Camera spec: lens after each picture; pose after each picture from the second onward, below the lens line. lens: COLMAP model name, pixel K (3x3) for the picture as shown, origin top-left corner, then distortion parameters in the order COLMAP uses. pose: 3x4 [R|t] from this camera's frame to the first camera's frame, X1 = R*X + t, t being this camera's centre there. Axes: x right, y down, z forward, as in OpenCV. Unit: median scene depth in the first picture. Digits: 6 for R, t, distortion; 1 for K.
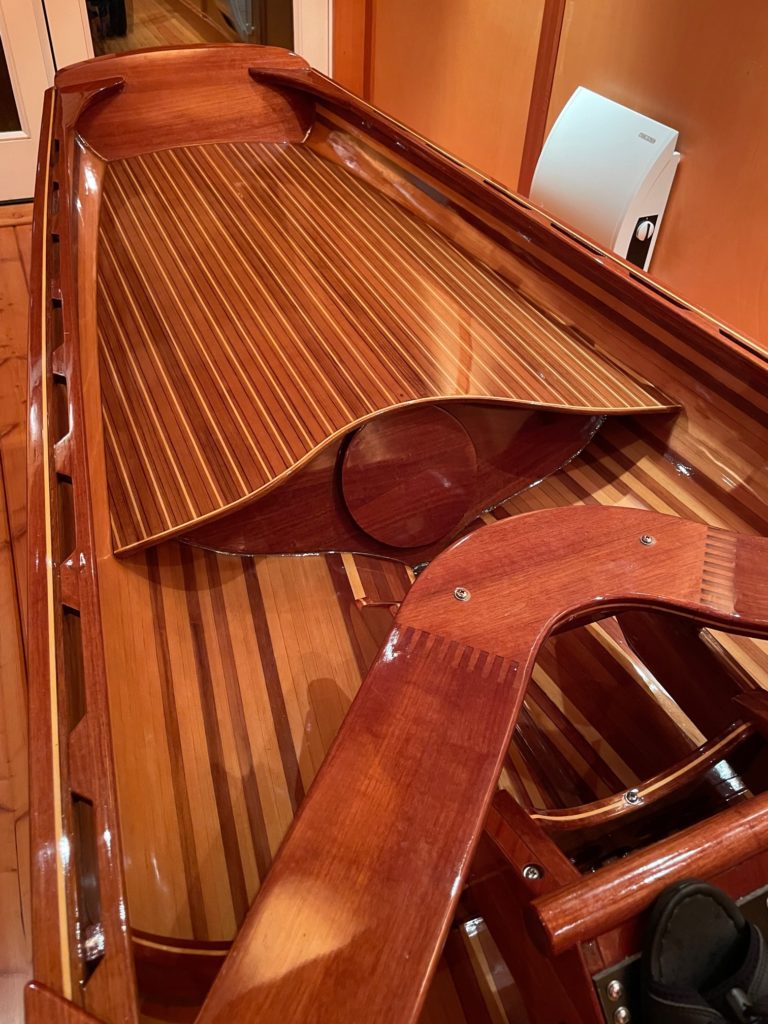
lens RADIAL K [[792.3, 0, 380.1], [0, 792.3, 513.9], [0, 0, 1]] dist [0.053966, -0.044002]
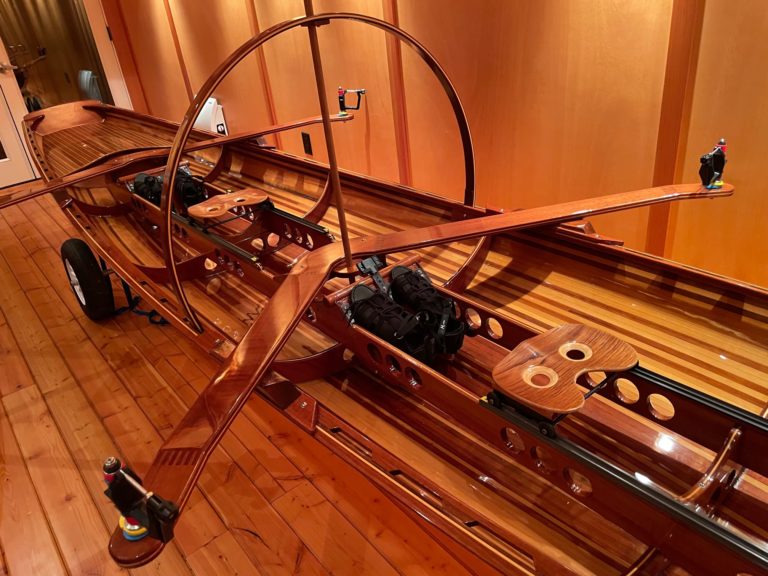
lens RADIAL K [[594.2, 0, 385.9], [0, 594.2, 284.9], [0, 0, 1]] dist [0.053966, -0.044002]
pose [[0.953057, -0.251455, 0.168679, 0.430425], [0.284664, 0.933947, -0.216124, 1.041186], [-0.103192, 0.253995, 0.961685, -1.361863]]
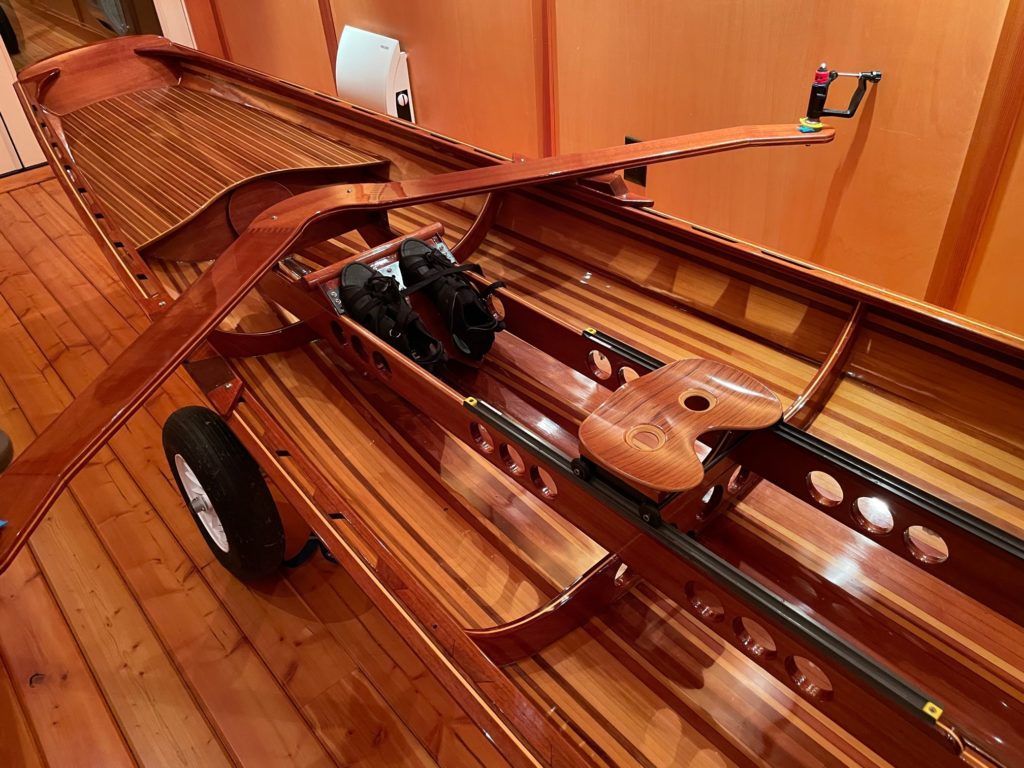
lens RADIAL K [[792.3, 0, 516.8], [0, 792.3, 385.7], [0, 0, 1]] dist [0.053966, -0.044002]
pose [[0.947625, -0.260243, 0.185151, 0.096619], [0.274107, 0.960224, -0.053251, 0.409937], [-0.163928, 0.101213, 0.981266, -0.677113]]
